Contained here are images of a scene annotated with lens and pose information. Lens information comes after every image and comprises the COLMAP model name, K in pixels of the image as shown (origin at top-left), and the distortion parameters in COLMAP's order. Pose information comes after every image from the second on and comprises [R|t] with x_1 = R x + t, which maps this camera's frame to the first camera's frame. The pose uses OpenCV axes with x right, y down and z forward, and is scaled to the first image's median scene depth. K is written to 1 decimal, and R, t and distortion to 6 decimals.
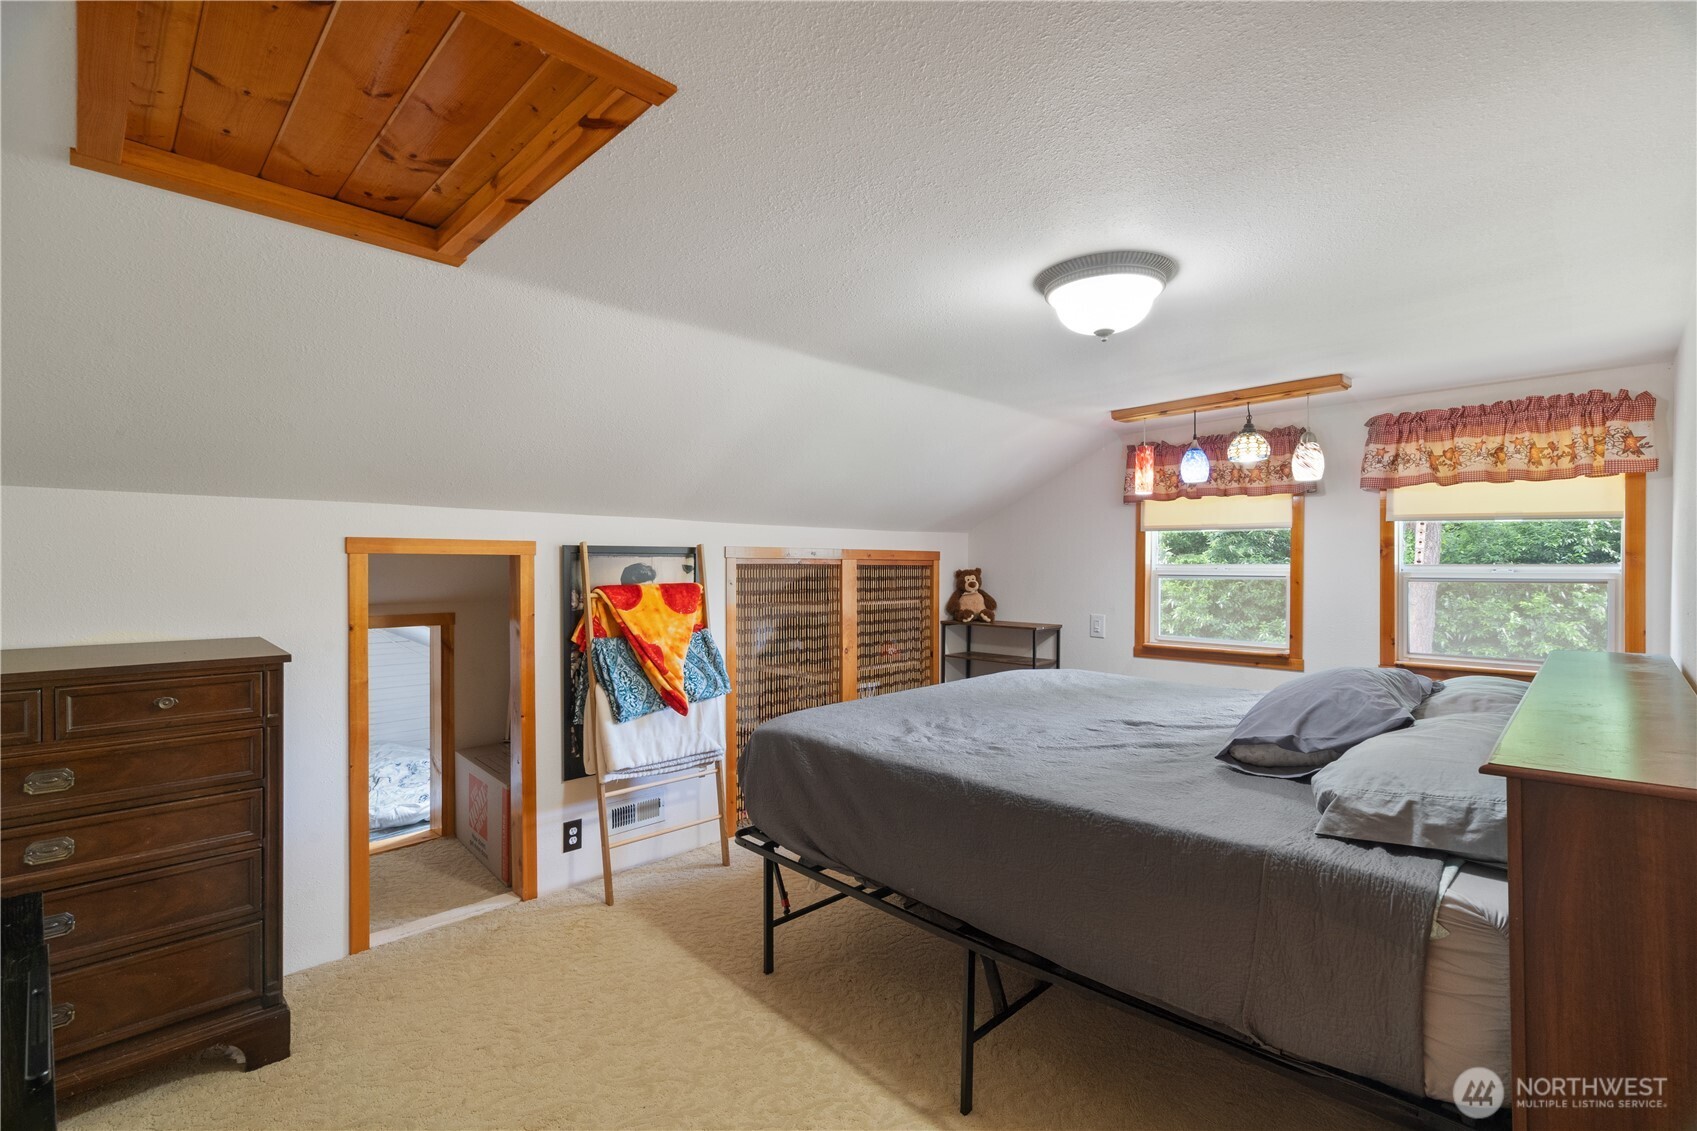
lens RADIAL K [[777.6, 0, 852.8], [0, 777.6, 568.1], [0, 0, 1]] dist [-0.004839, 0.000364]
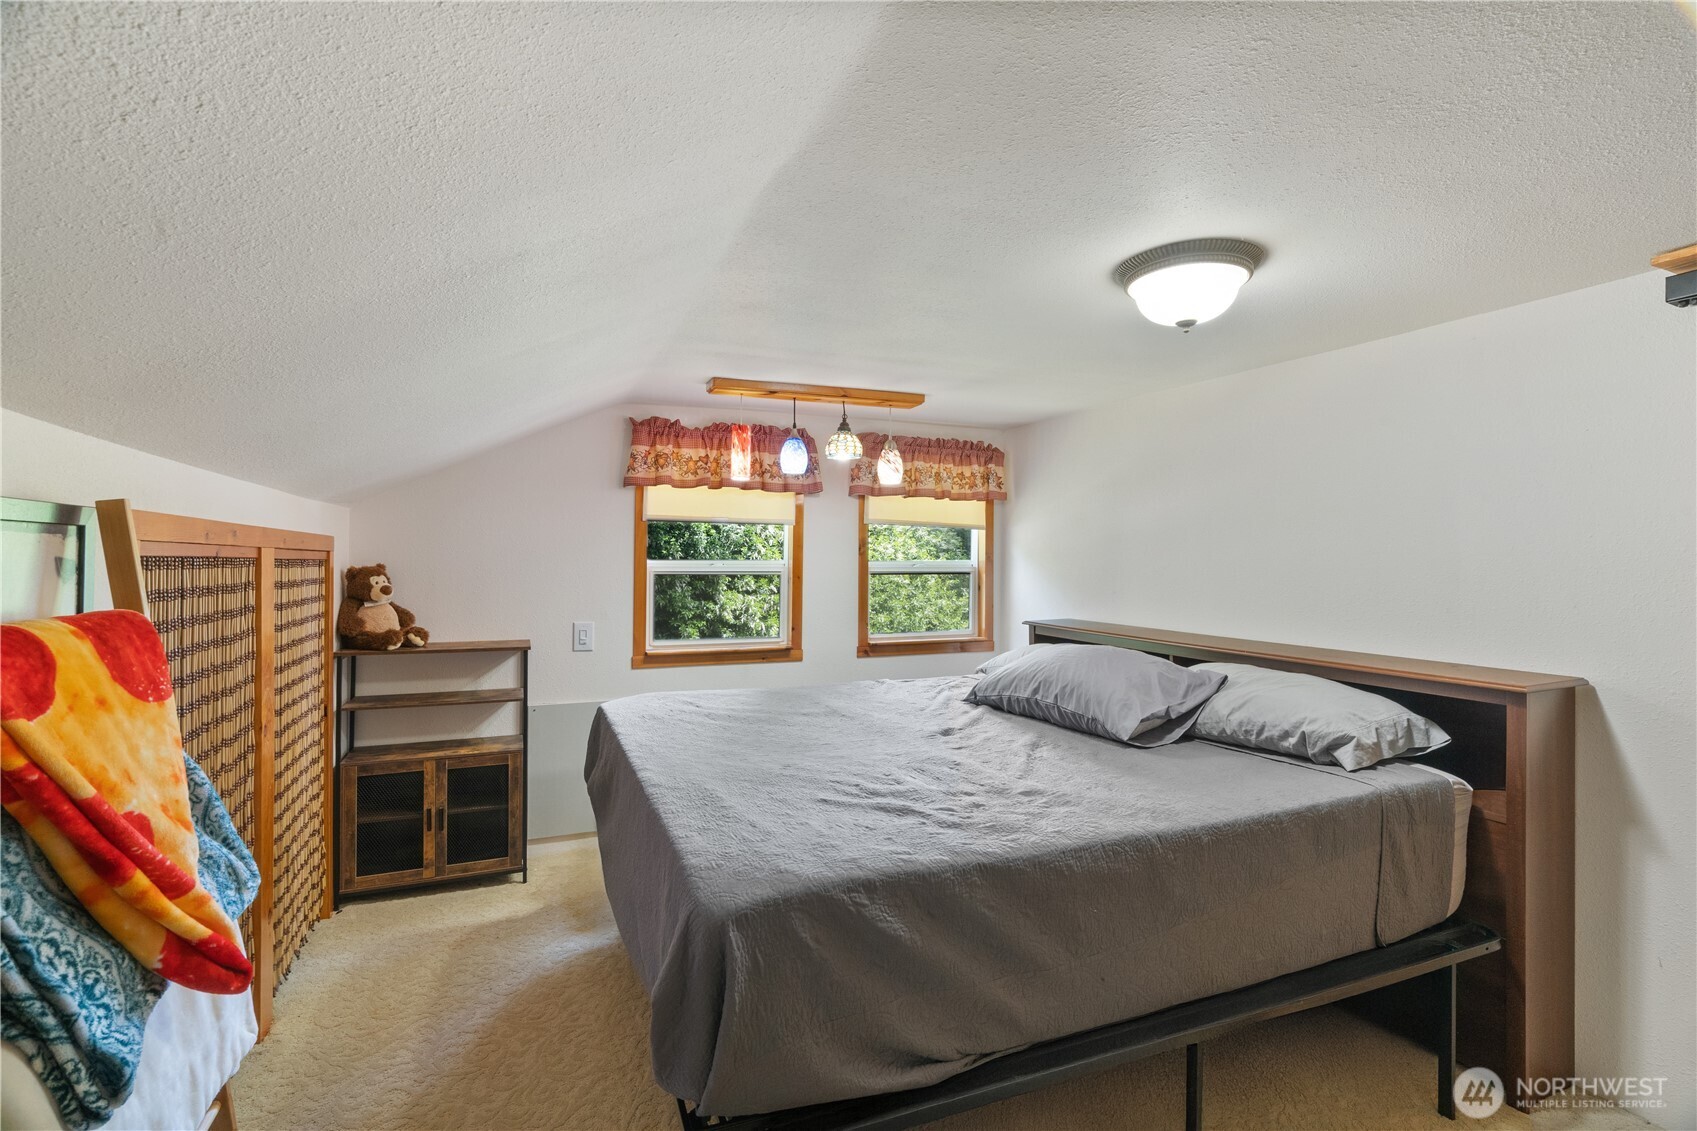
lens RADIAL K [[777.6, 0, 850.5], [0, 777.6, 558.0], [0, 0, 1]] dist [-0.004839, 0.000364]
pose [[0.369148, 0.005413, 0.929355, -0.427891], [-0.000445, 0.999984, -0.005648, -0.002030], [-0.929370, 0.001671, 0.369145, 0.605445]]
